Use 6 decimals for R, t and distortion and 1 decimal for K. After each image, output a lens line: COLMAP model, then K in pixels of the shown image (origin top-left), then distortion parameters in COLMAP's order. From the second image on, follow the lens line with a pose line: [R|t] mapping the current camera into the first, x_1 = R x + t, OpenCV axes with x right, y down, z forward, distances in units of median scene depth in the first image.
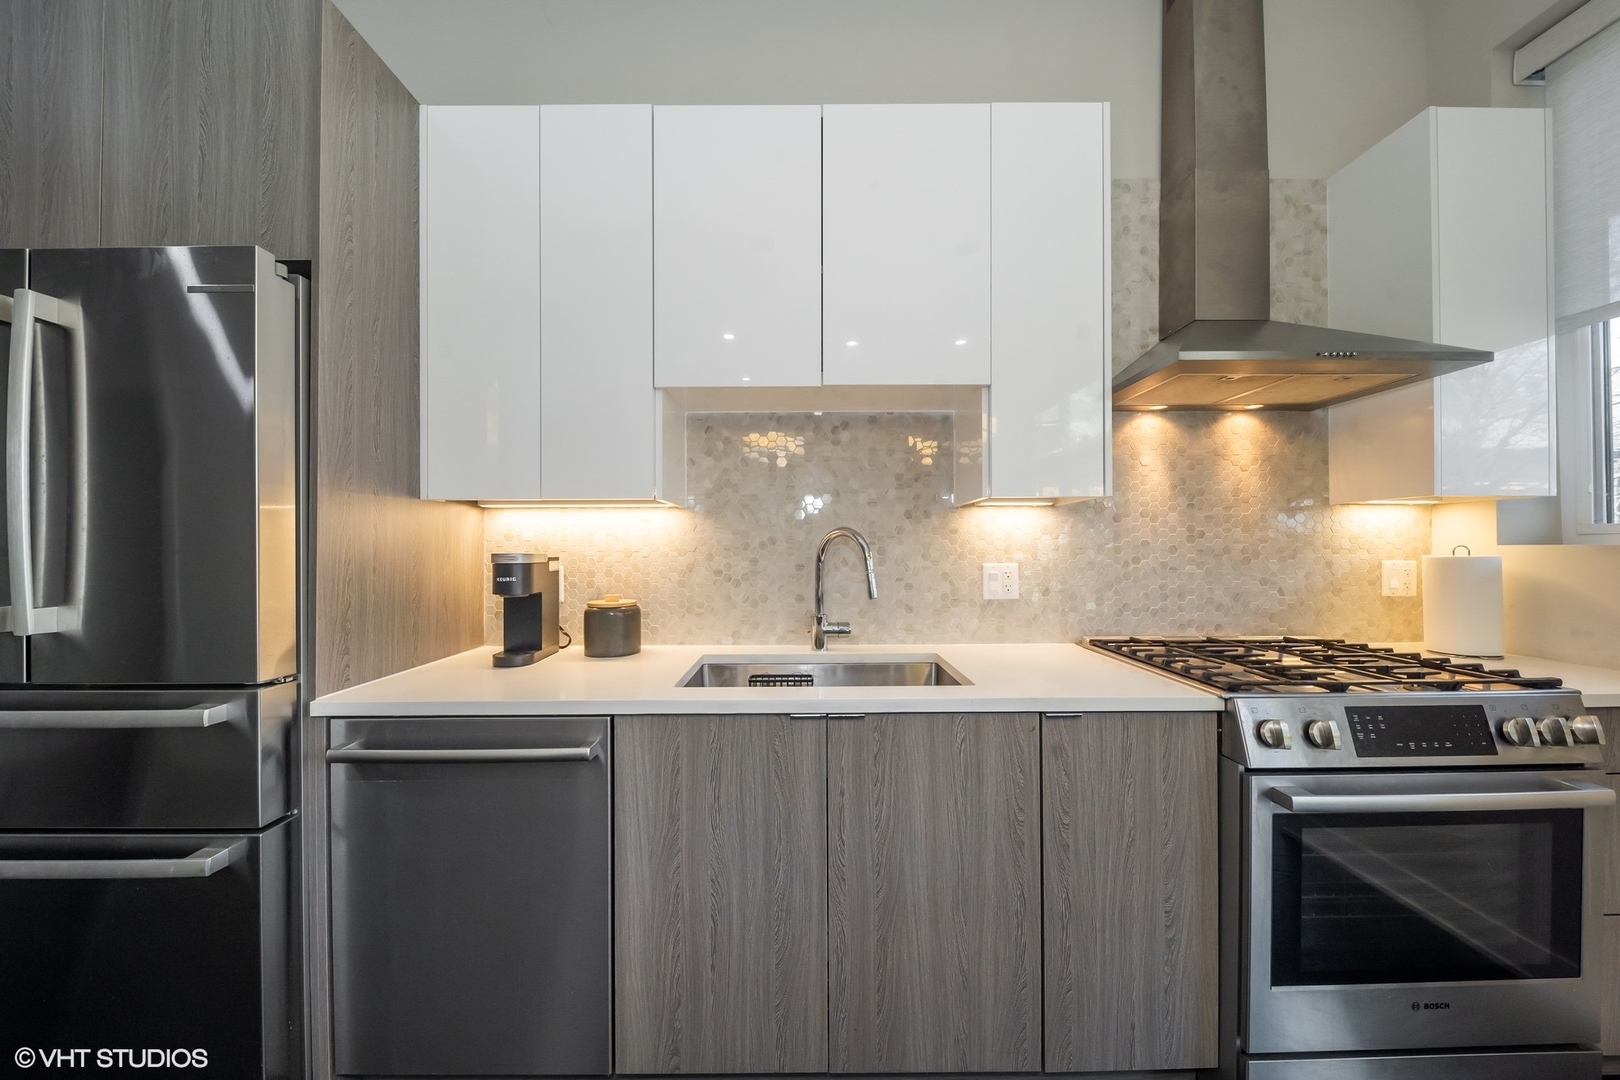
lens RADIAL K [[558.7, 0, 801.8], [0, 558.7, 545.5], [0, 0, 1]] dist [-0.003046, -0.000634]
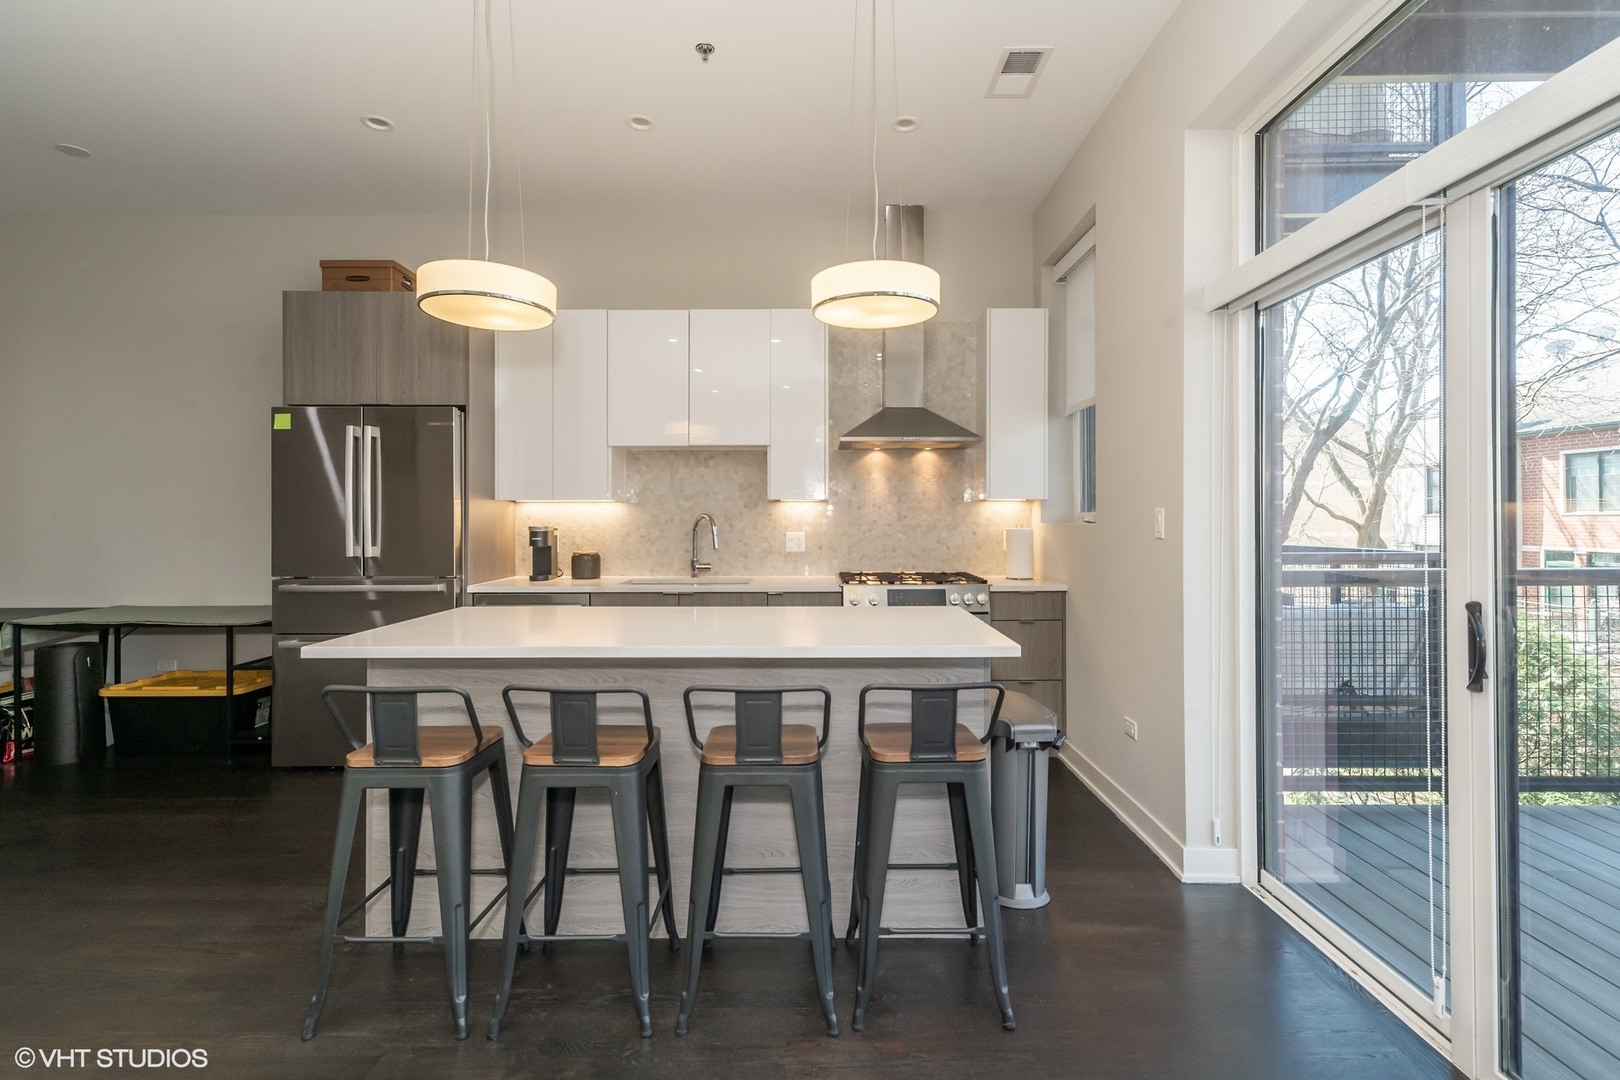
lens RADIAL K [[780.9, 0, 818.2], [0, 780.9, 525.5], [0, 0, 1]] dist [0.007265, 0.000501]
pose [[0.999966, 0.001739, -0.008017, 0.451830], [-0.001659, 0.999948, 0.010041, -0.016076], [0.008034, -0.010028, 0.999917, -1.575524]]
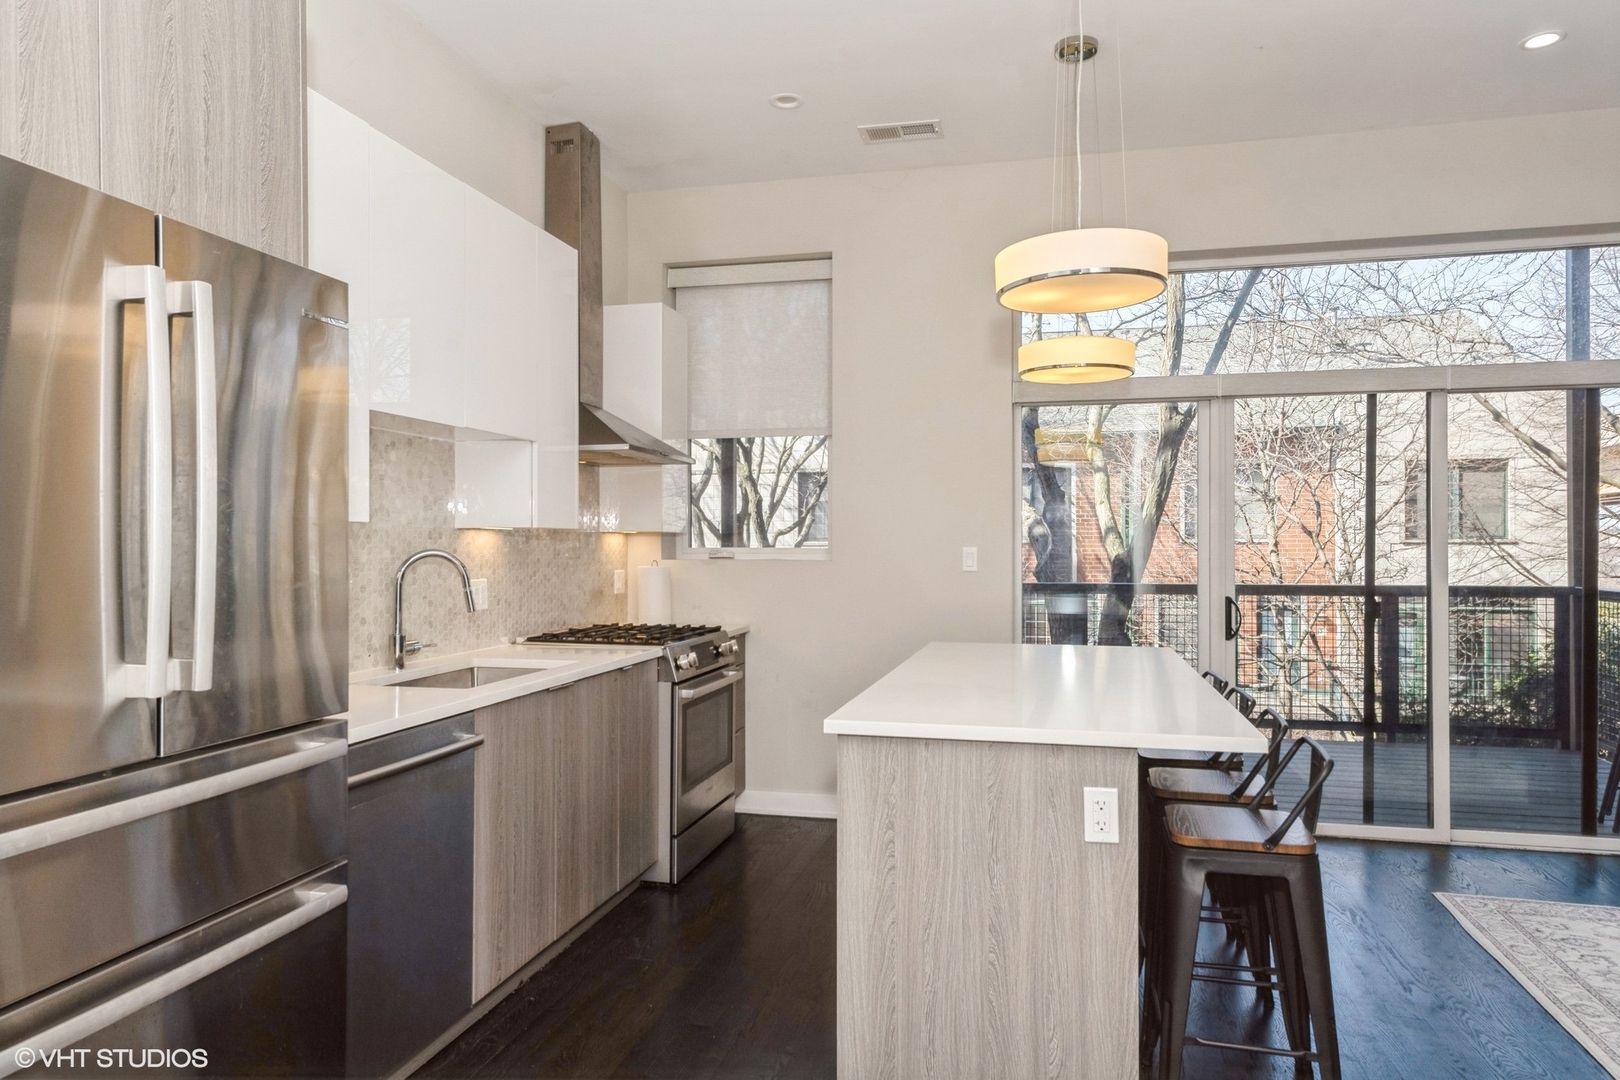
lens RADIAL K [[1058.2, 0, 805.3], [0, 1058.2, 544.6], [0, 0, 1]] dist [0.027509, 0.002013]
pose [[0.236902, 0.004497, 0.971523, -1.599296], [-0.007446, 0.999968, -0.002812, -0.037594], [-0.971505, -0.006568, 0.236928, -0.166298]]
